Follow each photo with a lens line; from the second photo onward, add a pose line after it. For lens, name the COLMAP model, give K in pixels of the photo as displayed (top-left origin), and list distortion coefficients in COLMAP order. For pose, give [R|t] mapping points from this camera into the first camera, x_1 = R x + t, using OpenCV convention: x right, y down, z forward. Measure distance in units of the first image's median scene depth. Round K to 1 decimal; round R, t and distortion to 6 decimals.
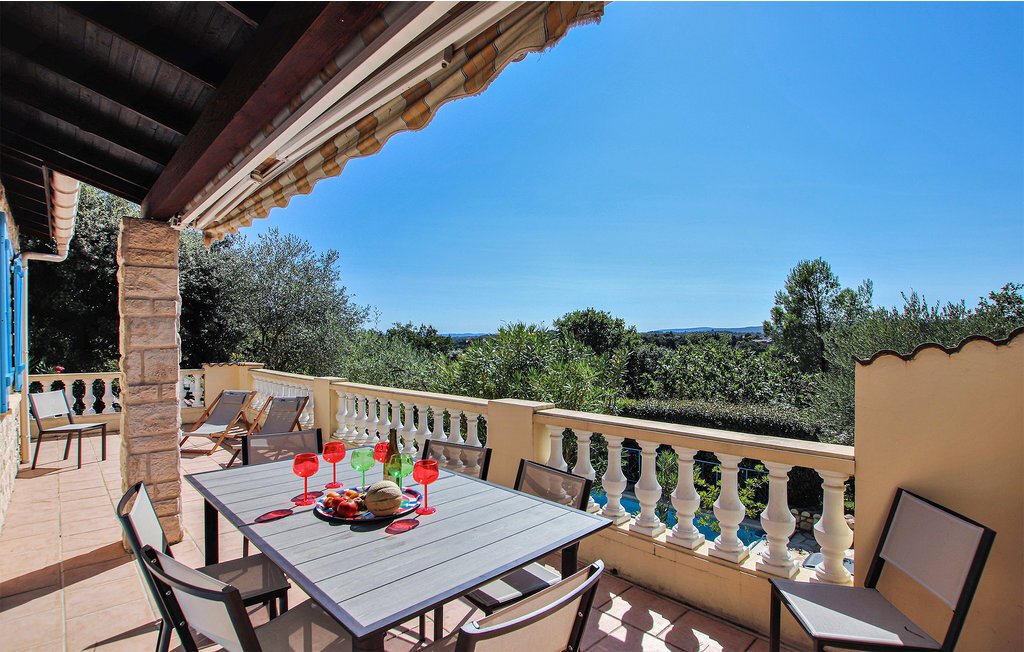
lens RADIAL K [[508.4, 0, 511.6], [0, 508.4, 330.0], [0, 0, 1]] dist [-0.029476, -0.000566]
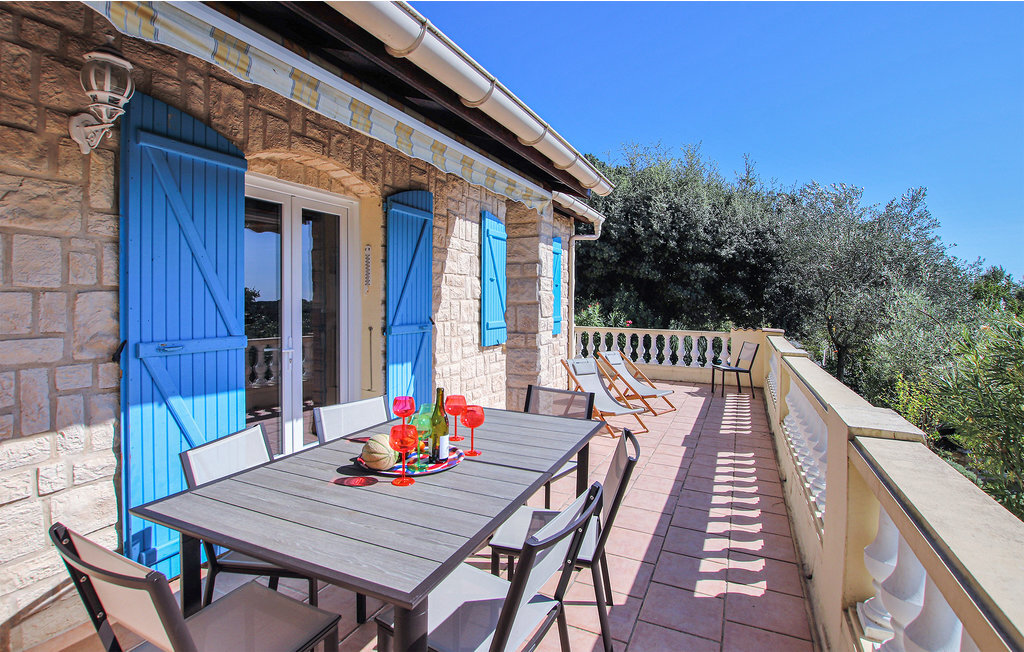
lens RADIAL K [[508.4, 0, 485.0], [0, 508.4, 301.8], [0, 0, 1]] dist [-0.029476, -0.000566]
pose [[0.343938, 0.011613, -0.938920, 0.416397], [-0.003192, 0.999932, 0.011198, 0.018152], [0.938987, -0.000855, 0.343952, 0.484868]]
